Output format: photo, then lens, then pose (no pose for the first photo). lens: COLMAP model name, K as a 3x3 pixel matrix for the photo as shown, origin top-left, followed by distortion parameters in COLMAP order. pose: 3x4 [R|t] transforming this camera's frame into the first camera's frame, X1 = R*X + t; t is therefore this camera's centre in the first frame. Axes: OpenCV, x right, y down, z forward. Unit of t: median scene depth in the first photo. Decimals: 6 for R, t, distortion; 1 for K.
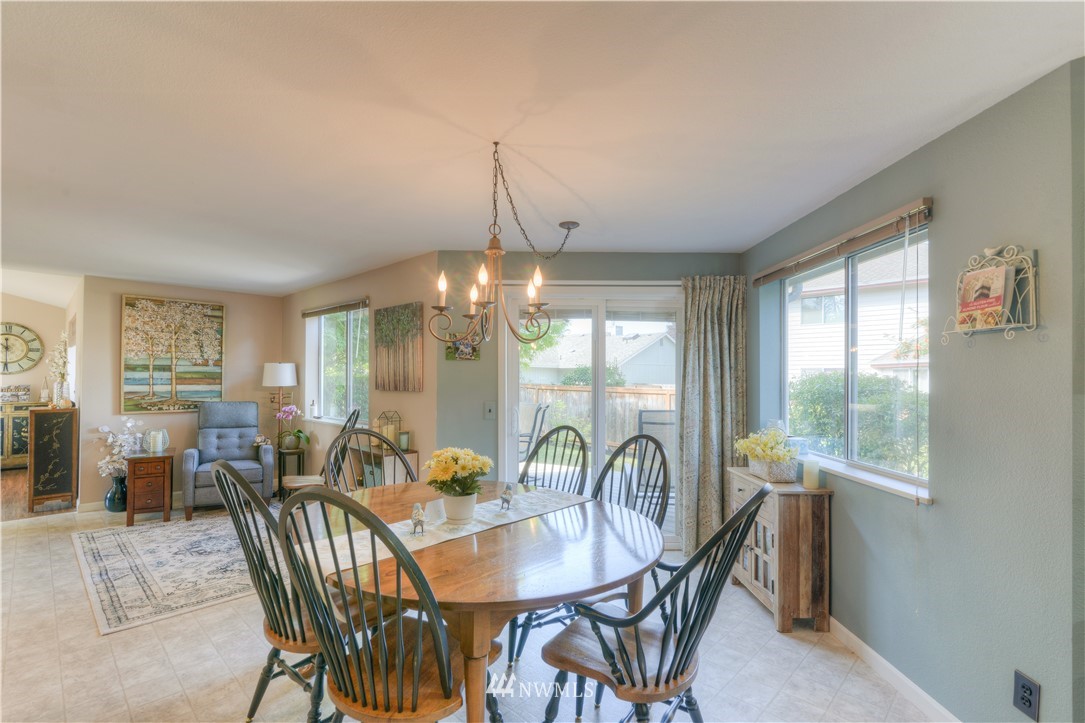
lens RADIAL K [[500.8, 0, 545.1], [0, 500.8, 371.0], [0, 0, 1]] dist [-0.003954, 0.000018]
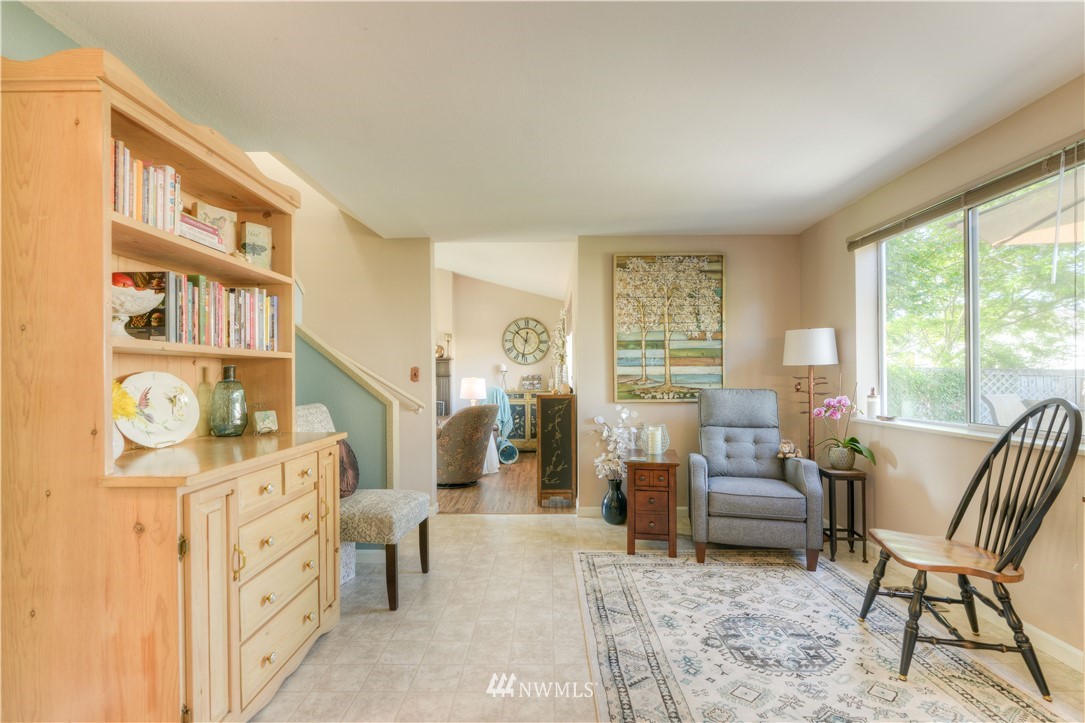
lens RADIAL K [[521.0, 0, 541.0], [0, 521.0, 371.9], [0, 0, 1]] dist [-0.002612, 0.000017]
pose [[0.686268, -0.015448, -0.727185, -0.311937], [0.019267, 0.999810, -0.003057, 0.036689], [0.727094, -0.011913, 0.686435, 0.328962]]
